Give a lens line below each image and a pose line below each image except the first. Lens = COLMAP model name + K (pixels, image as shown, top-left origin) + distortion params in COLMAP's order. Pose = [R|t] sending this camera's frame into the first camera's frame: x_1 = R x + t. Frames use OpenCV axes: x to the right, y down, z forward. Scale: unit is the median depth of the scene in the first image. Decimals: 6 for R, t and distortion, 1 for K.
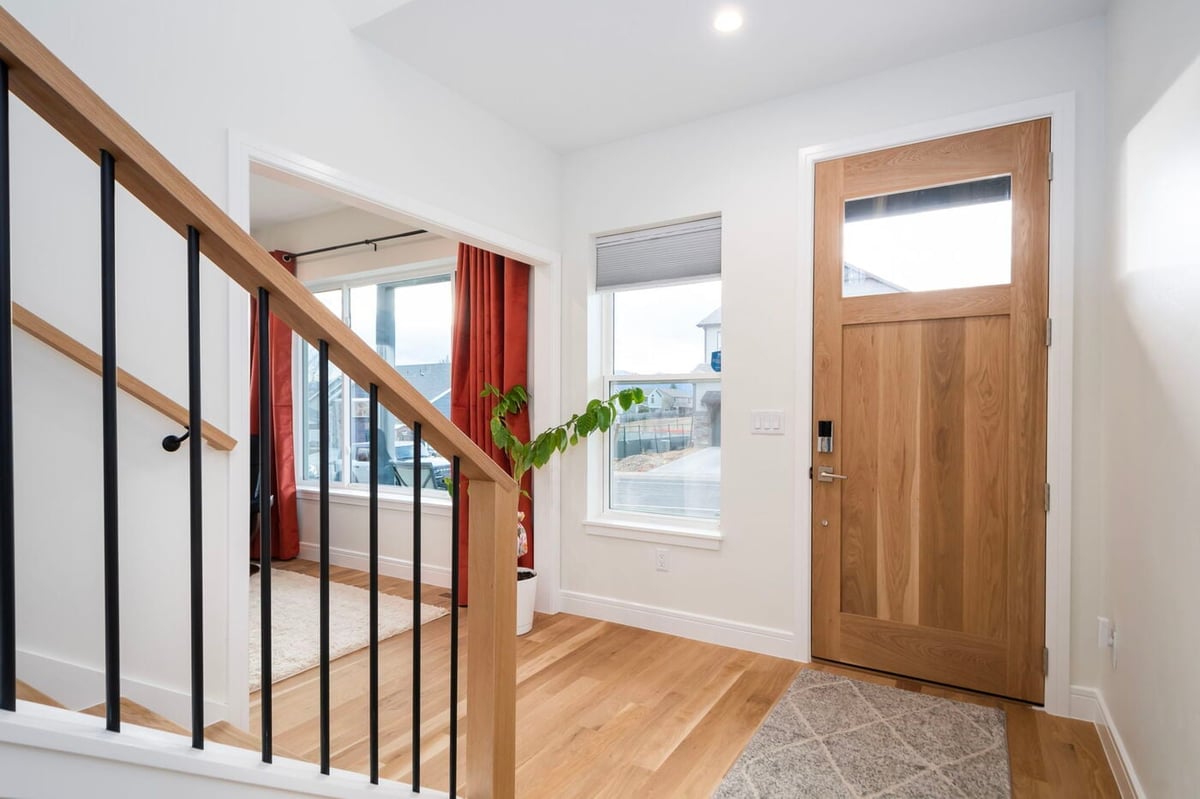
lens RADIAL K [[611.8, 0, 605.6], [0, 611.8, 444.3], [0, 0, 1]] dist [0.015550, -0.008117]
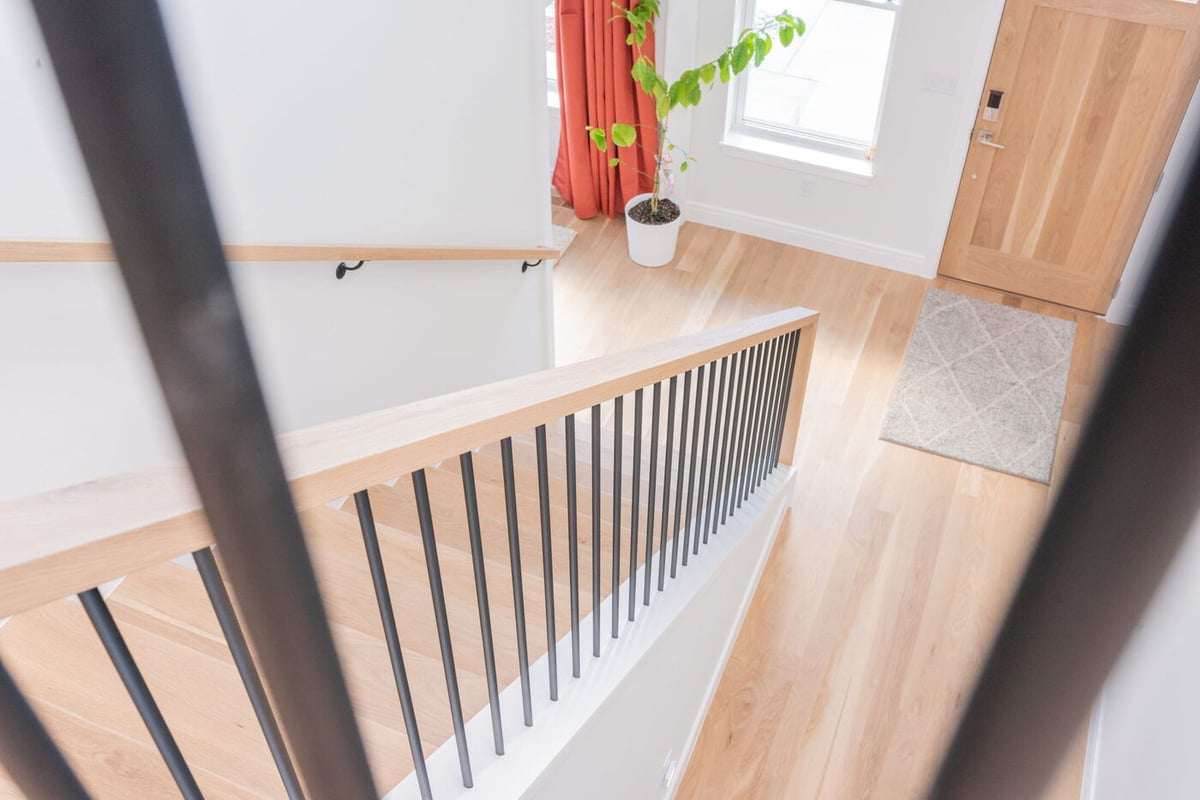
lens RADIAL K [[1138.4, 0, 601.4], [0, 1138.4, 401.0], [0, 0, 1]] dist [-0.004211, 0.000000]
pose [[0.985754, -0.115301, 0.122452, -0.648146], [0.001325, 0.733348, 0.679852, -1.049641], [-0.168187, -0.670005, 0.723053, -0.681187]]
